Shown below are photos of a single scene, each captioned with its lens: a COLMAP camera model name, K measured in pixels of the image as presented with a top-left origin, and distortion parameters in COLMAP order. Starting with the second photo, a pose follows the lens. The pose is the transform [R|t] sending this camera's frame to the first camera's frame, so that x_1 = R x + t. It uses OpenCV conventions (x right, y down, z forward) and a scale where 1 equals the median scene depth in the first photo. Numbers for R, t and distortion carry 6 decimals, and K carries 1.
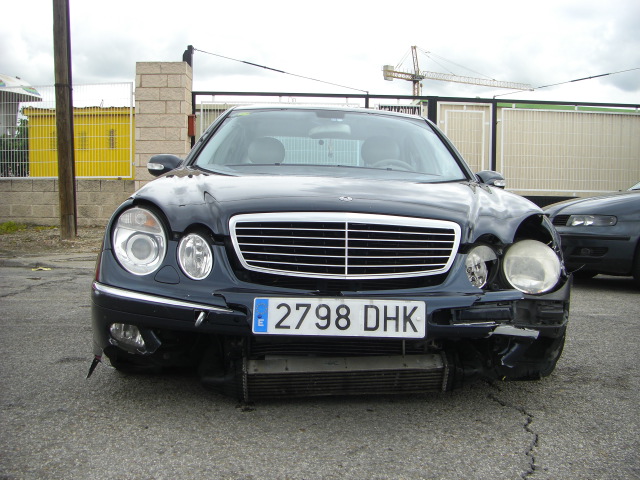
lens RADIAL K [[723.3, 0, 319.7], [0, 723.3, 218.9], [0, 0, 1]] dist [-0.194083, 0.170167]
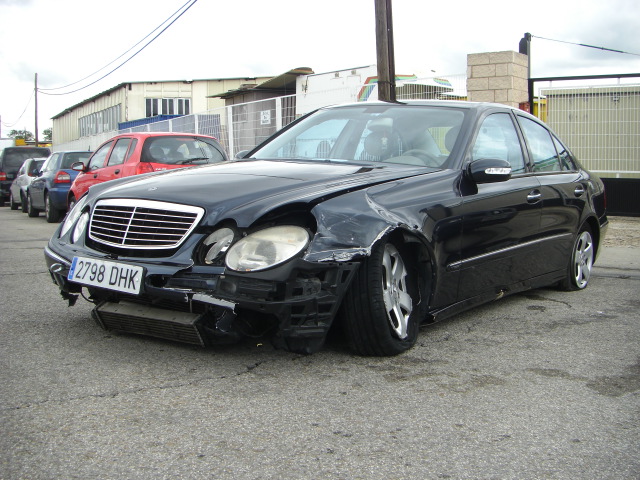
lens RADIAL K [[723.3, 0, 319.7], [0, 723.3, 218.9], [0, 0, 1]] dist [-0.194083, 0.170167]
pose [[0.771657, 0.026682, -0.635479, 1.177322], [-0.012595, 0.999565, 0.026676, -0.012583], [0.635915, -0.012581, 0.771657, 0.187870]]
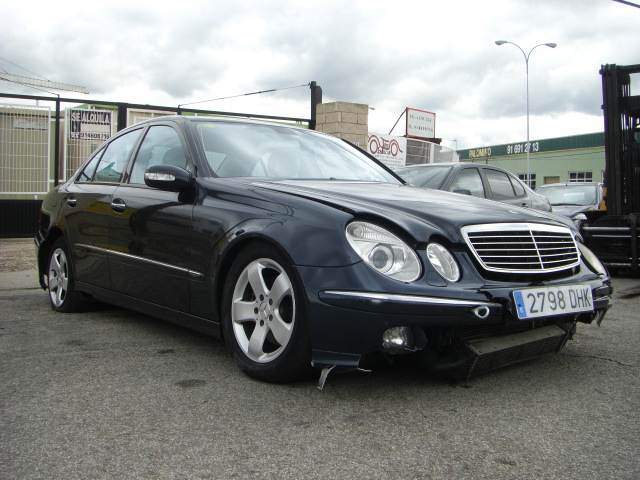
lens RADIAL K [[723.3, 0, 319.7], [0, 723.3, 218.9], [0, 0, 1]] dist [-0.194083, 0.170167]
pose [[0.817800, -0.015527, 0.575292, -1.044572], [0.018201, 0.999834, 0.001111, -0.024580], [-0.575214, 0.009562, 0.817947, 0.160806]]
